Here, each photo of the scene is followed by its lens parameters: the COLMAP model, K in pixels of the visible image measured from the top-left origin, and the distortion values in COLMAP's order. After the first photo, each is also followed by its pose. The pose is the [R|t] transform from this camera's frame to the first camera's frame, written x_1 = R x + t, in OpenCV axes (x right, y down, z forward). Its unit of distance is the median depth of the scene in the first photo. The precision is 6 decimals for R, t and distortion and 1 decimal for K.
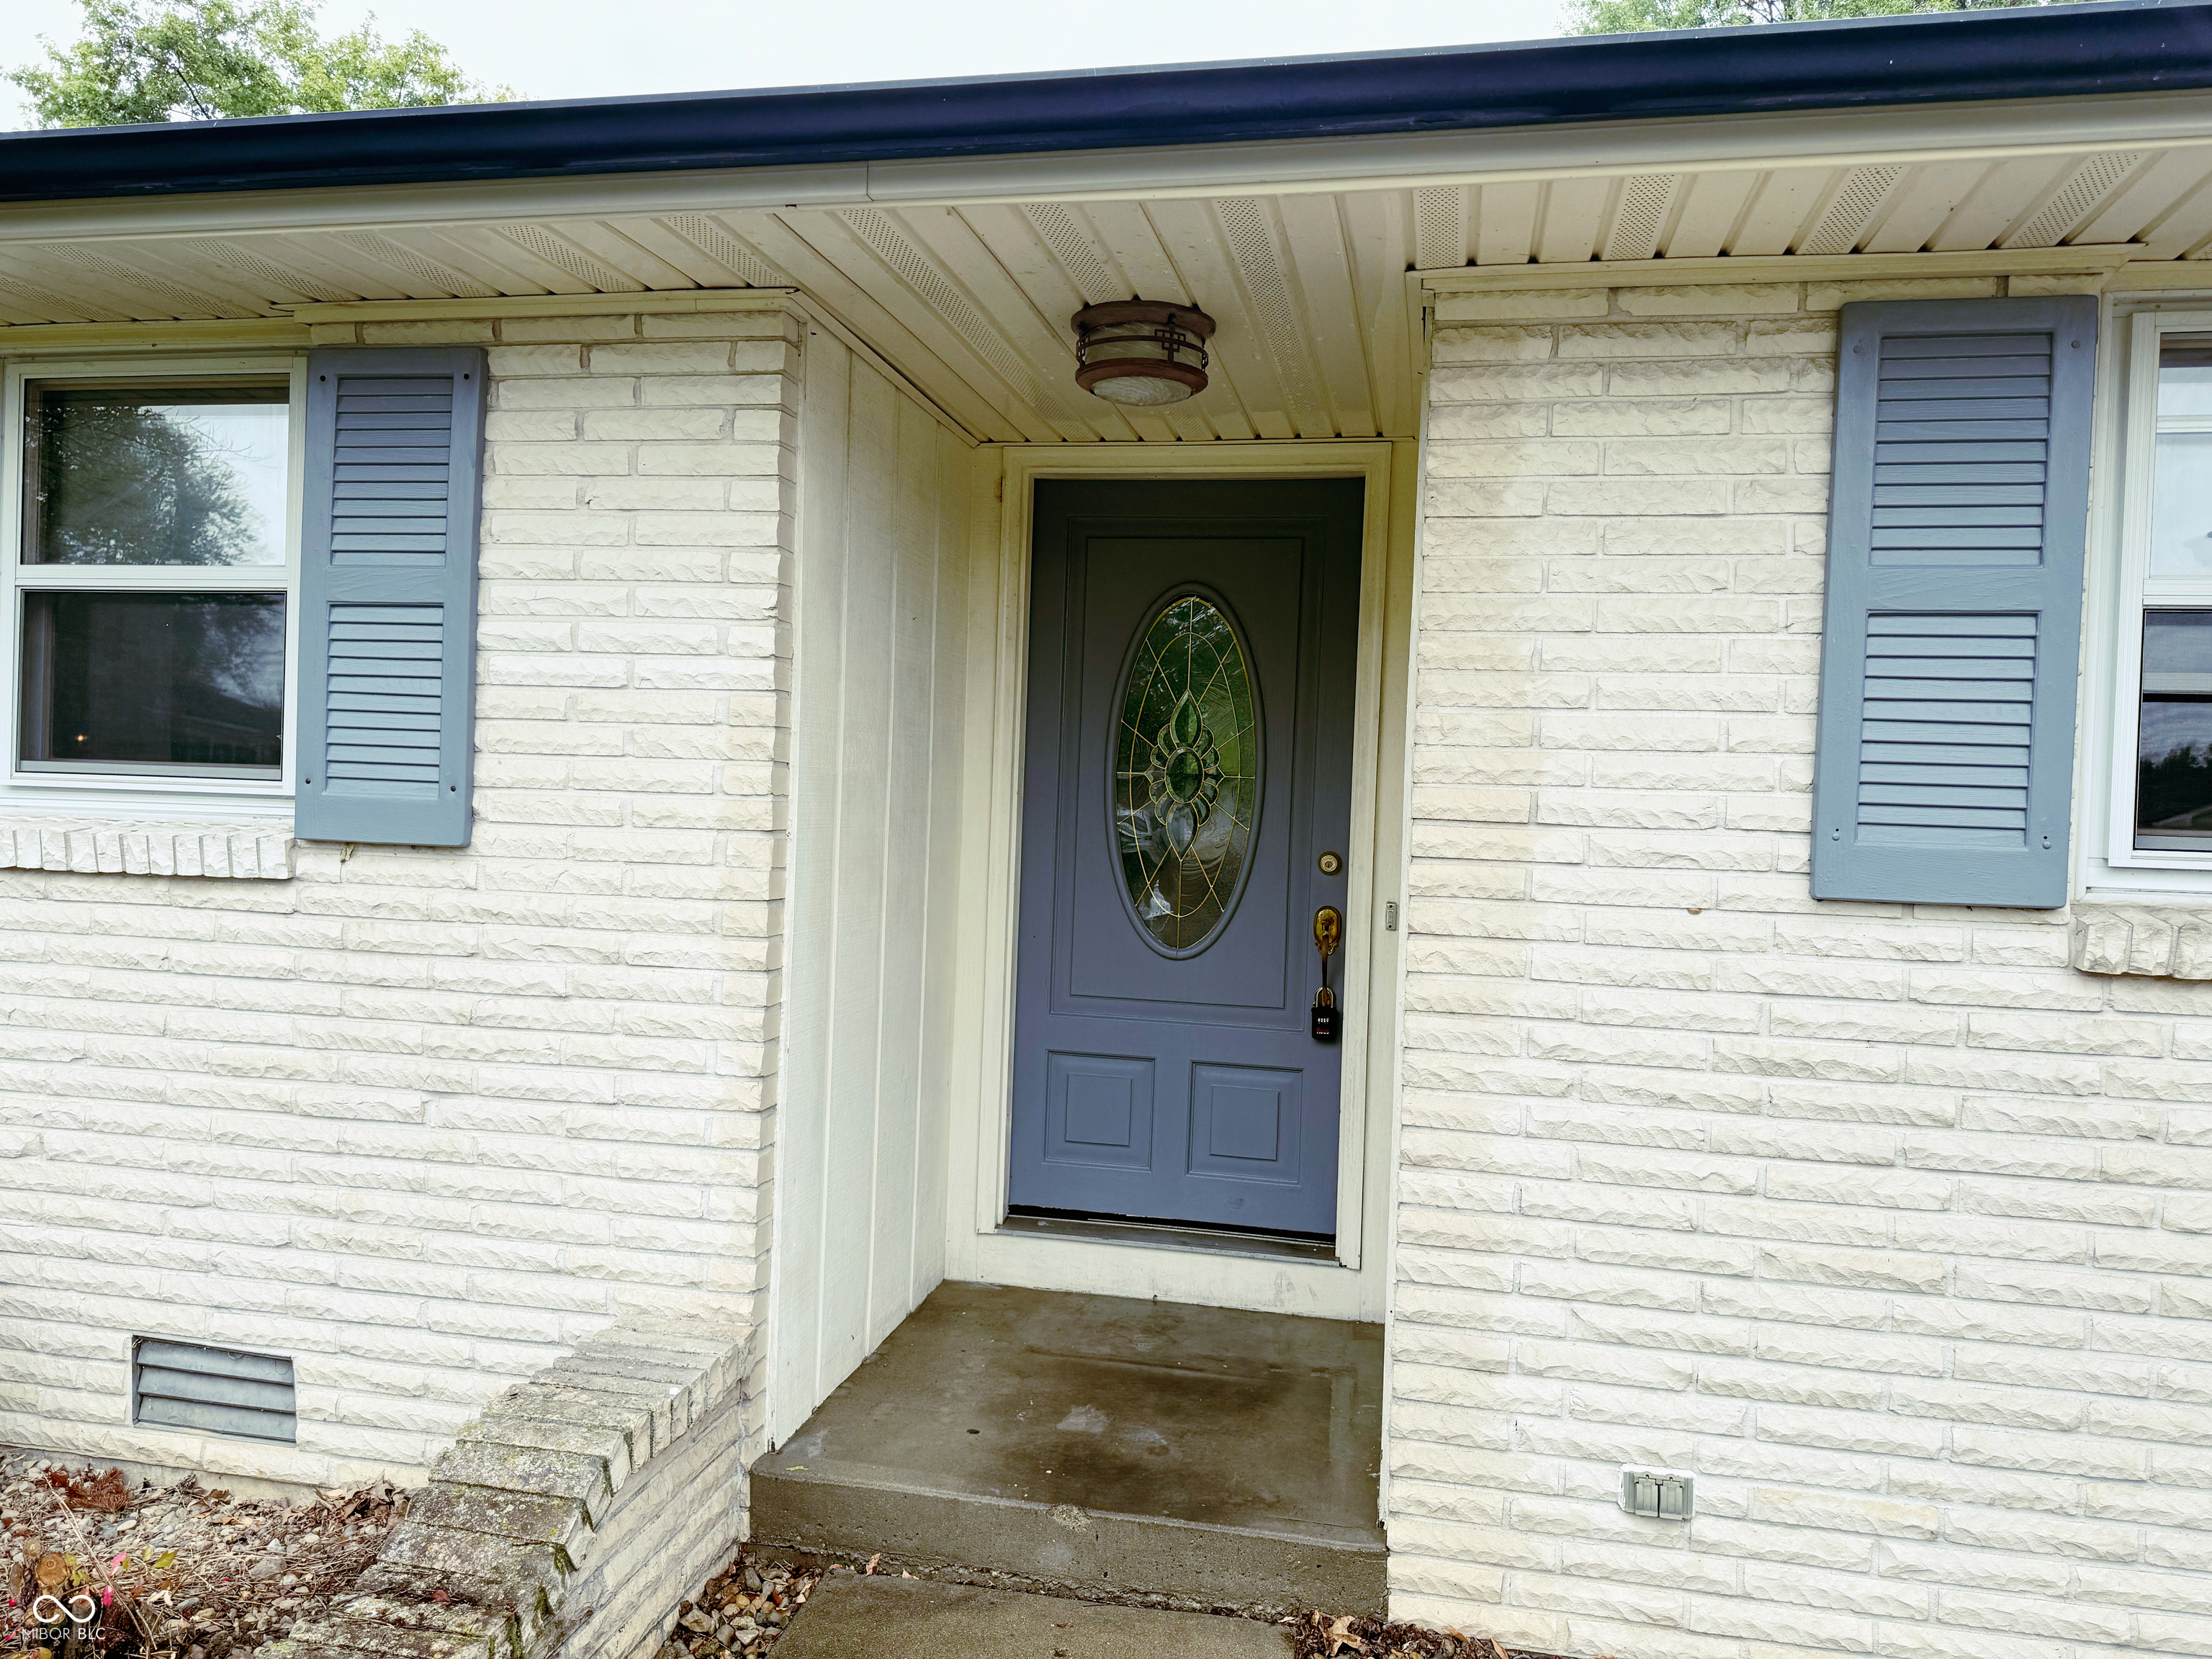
lens RADIAL K [[1550.3, 0, 1108.2], [0, 1550.3, 840.8], [0, 0, 1]] dist [0.063757, -0.072097]
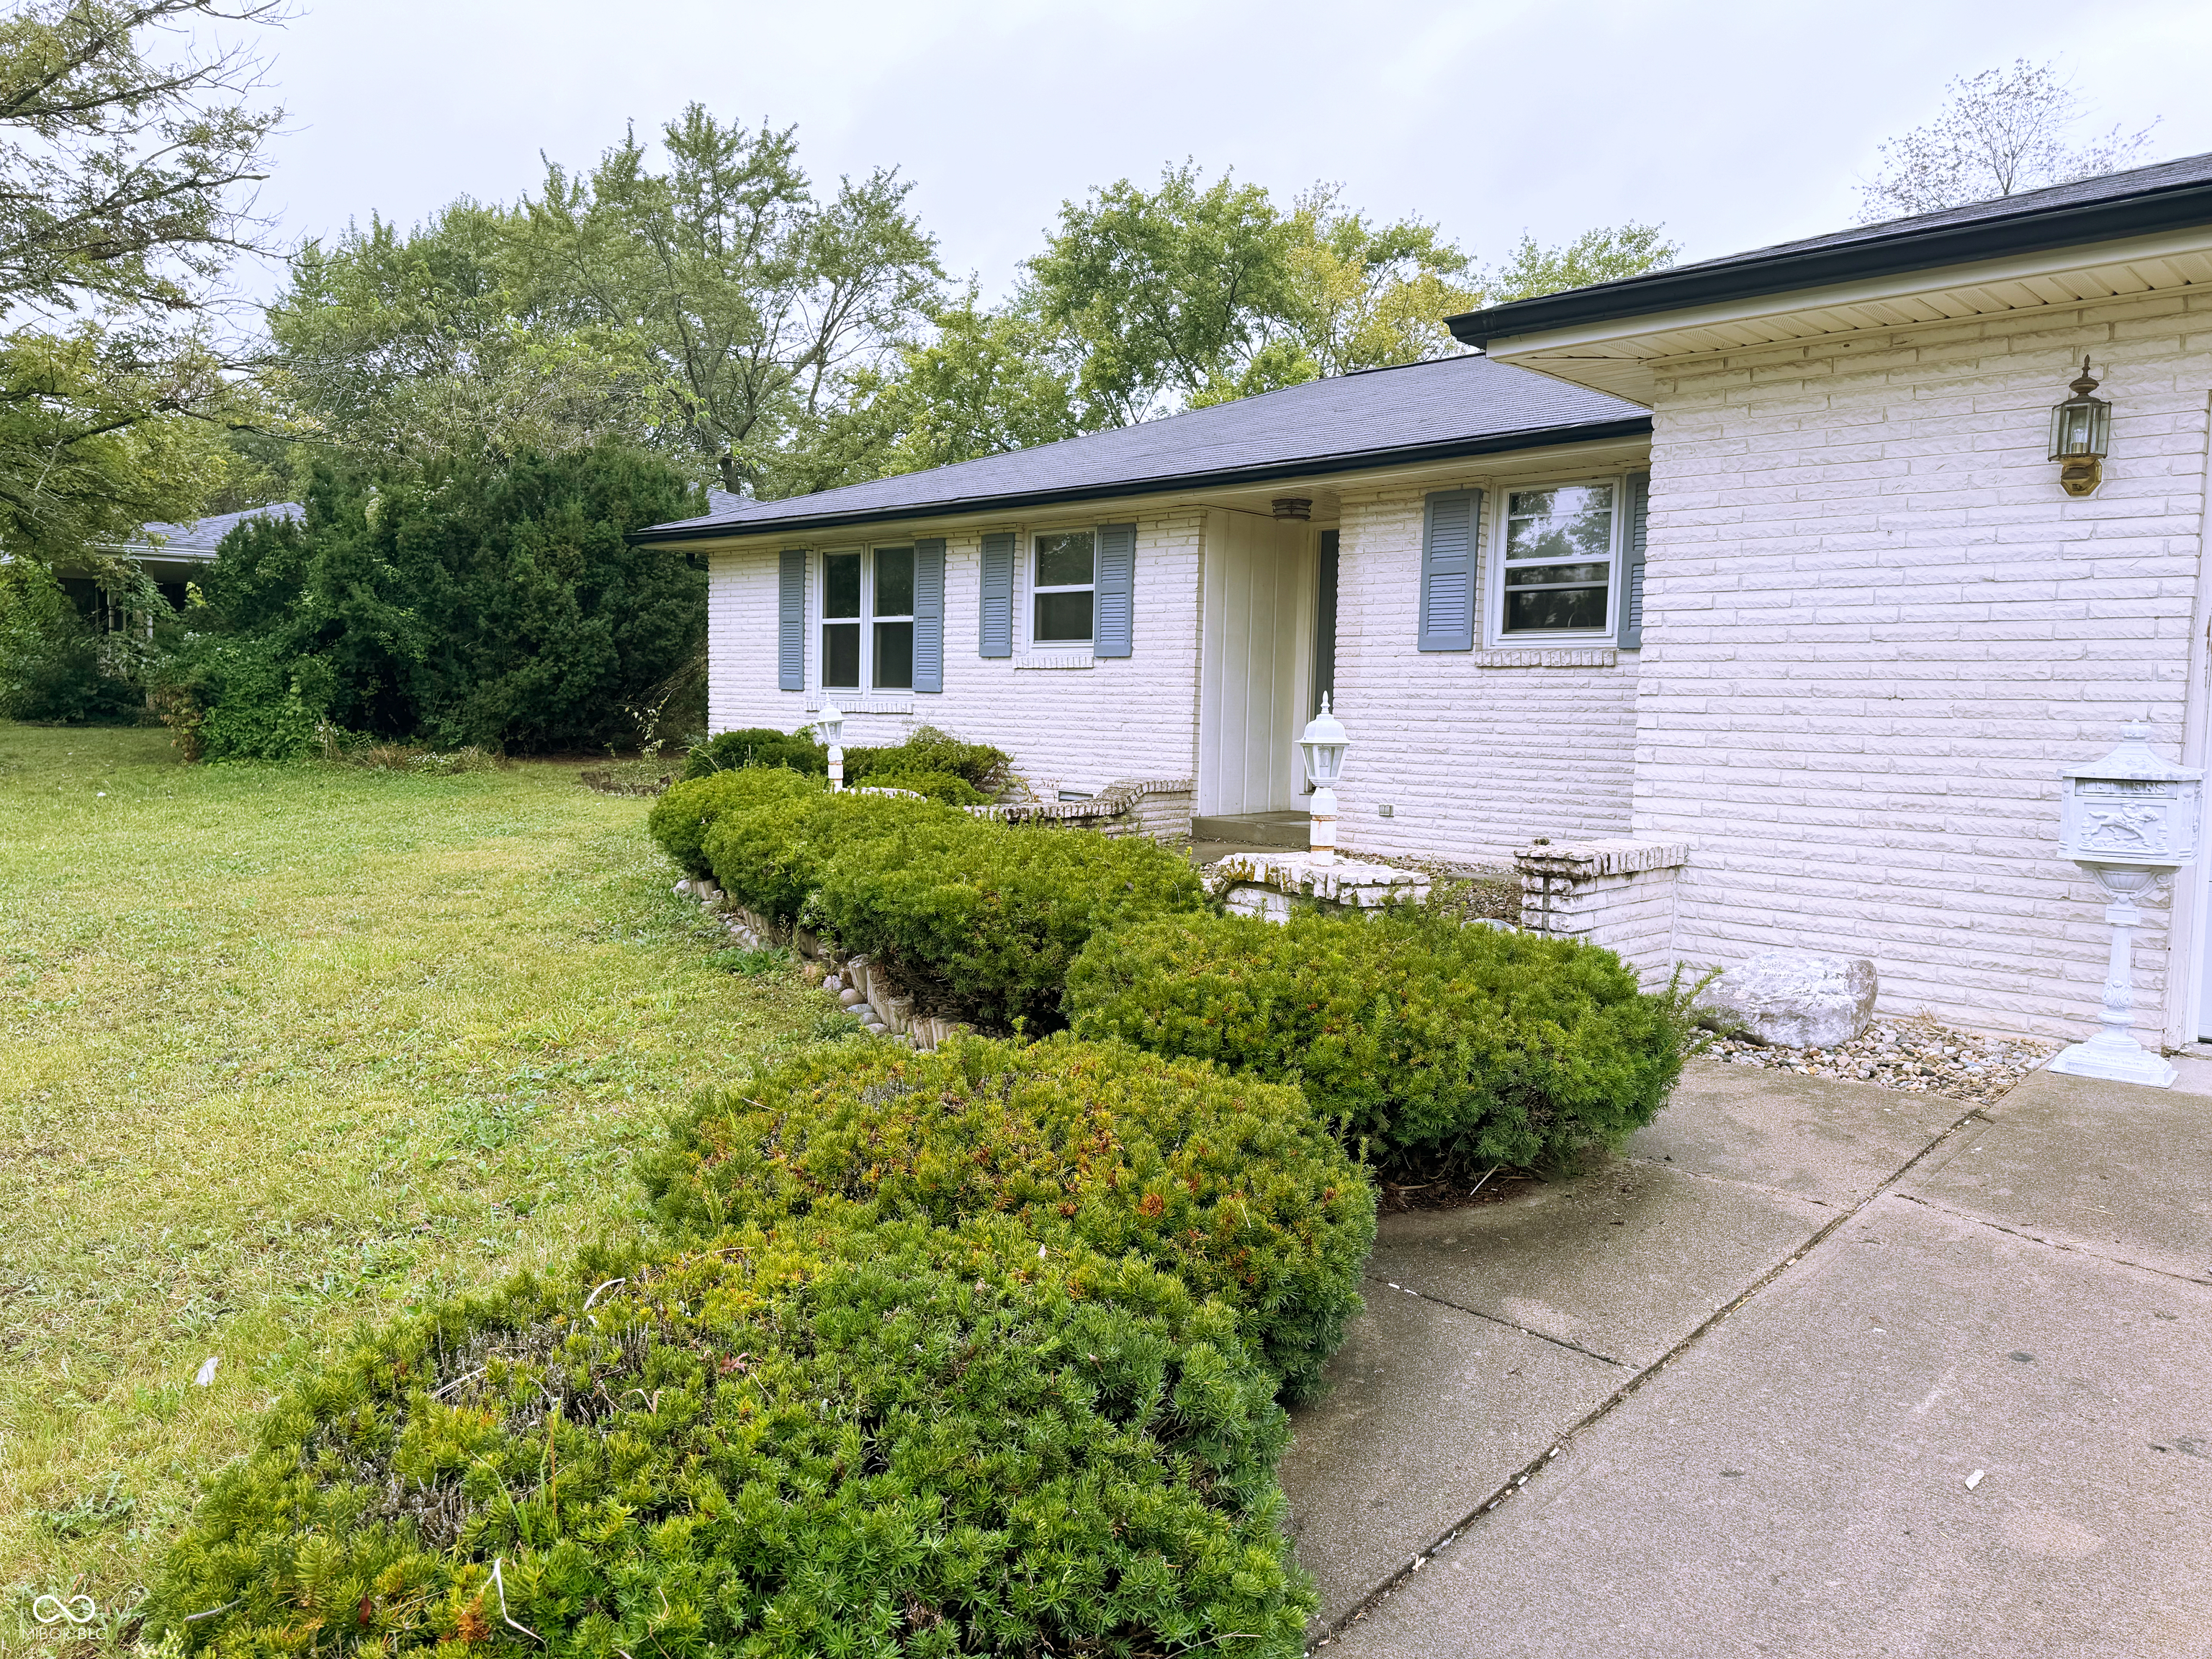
lens RADIAL K [[1554.1, 0, 1106.0], [0, 1554.1, 829.5], [0, 0, 1]] dist [0.097092, -0.145379]
pose [[0.846964, 0.023261, -0.531141, 1.628062], [-0.000602, 0.999084, 0.042794, 0.273588], [0.531650, -0.035926, 0.846202, -2.347692]]
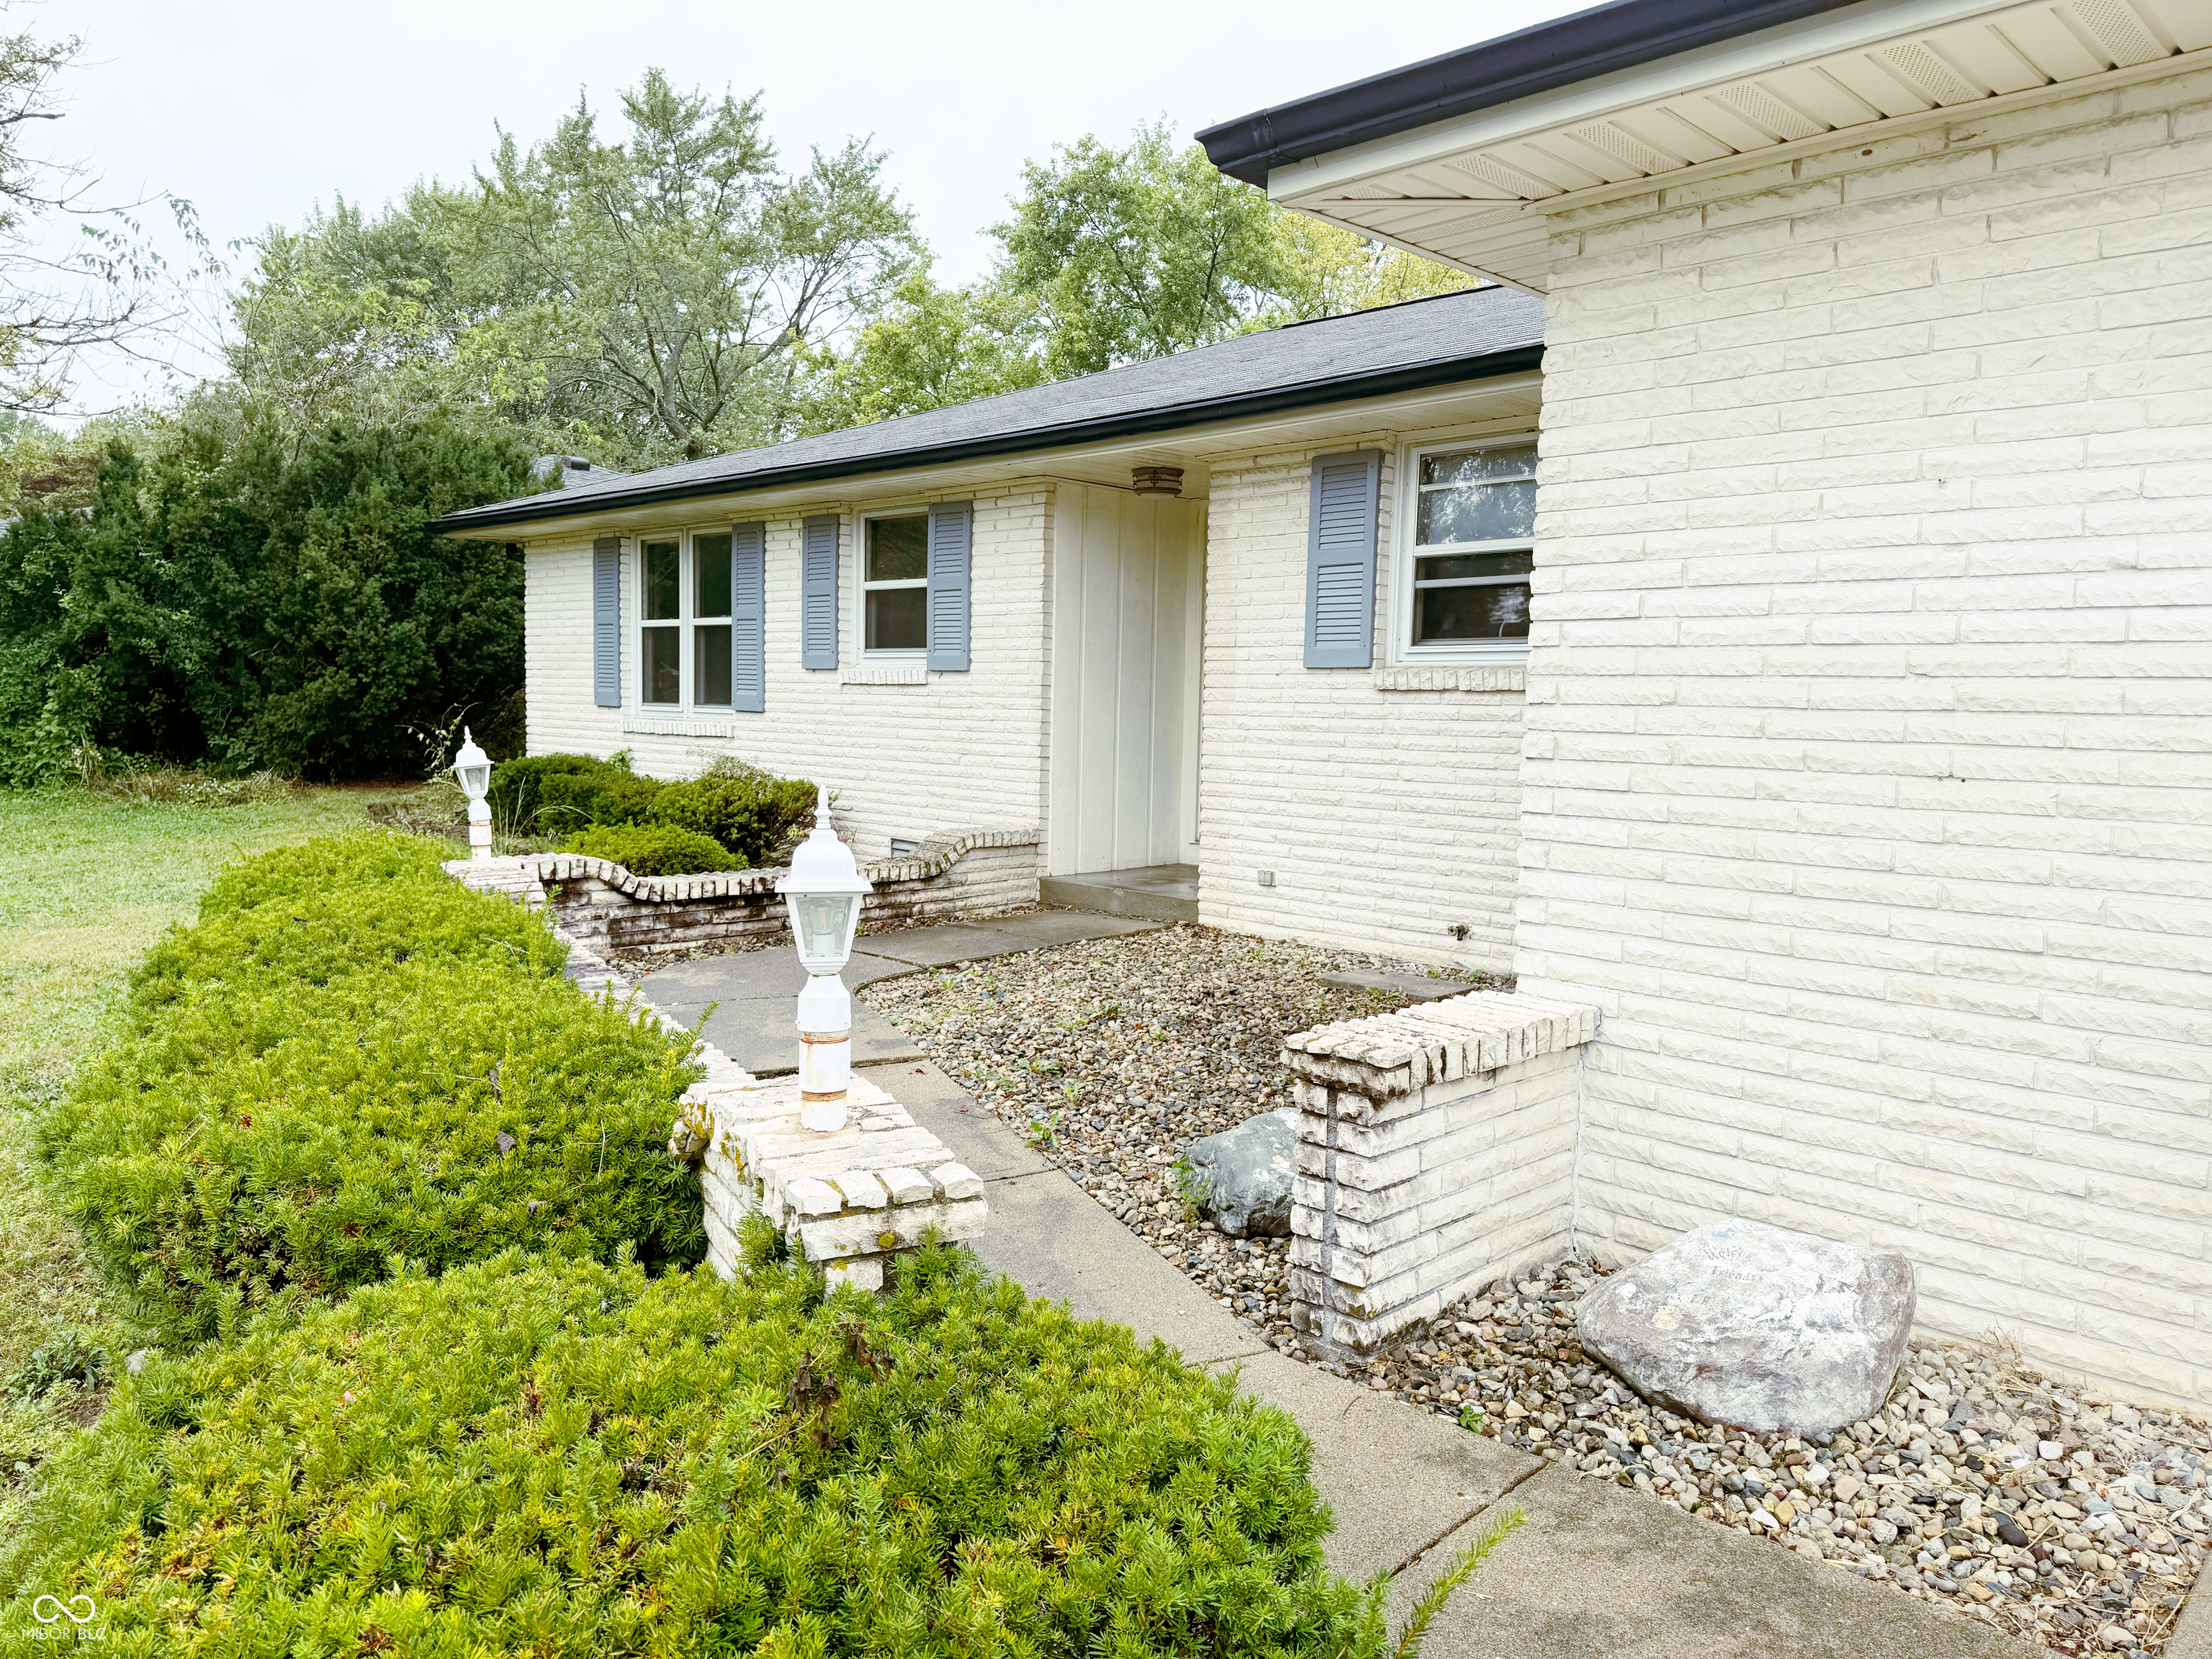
lens RADIAL K [[1550.3, 0, 1108.2], [0, 1550.3, 840.8], [0, 0, 1]] dist [0.063757, -0.072097]
pose [[0.832684, 0.029894, -0.552941, 1.530772], [-0.000926, 0.998616, 0.052594, 0.179991], [0.553748, -0.043282, 0.831559, -1.394577]]
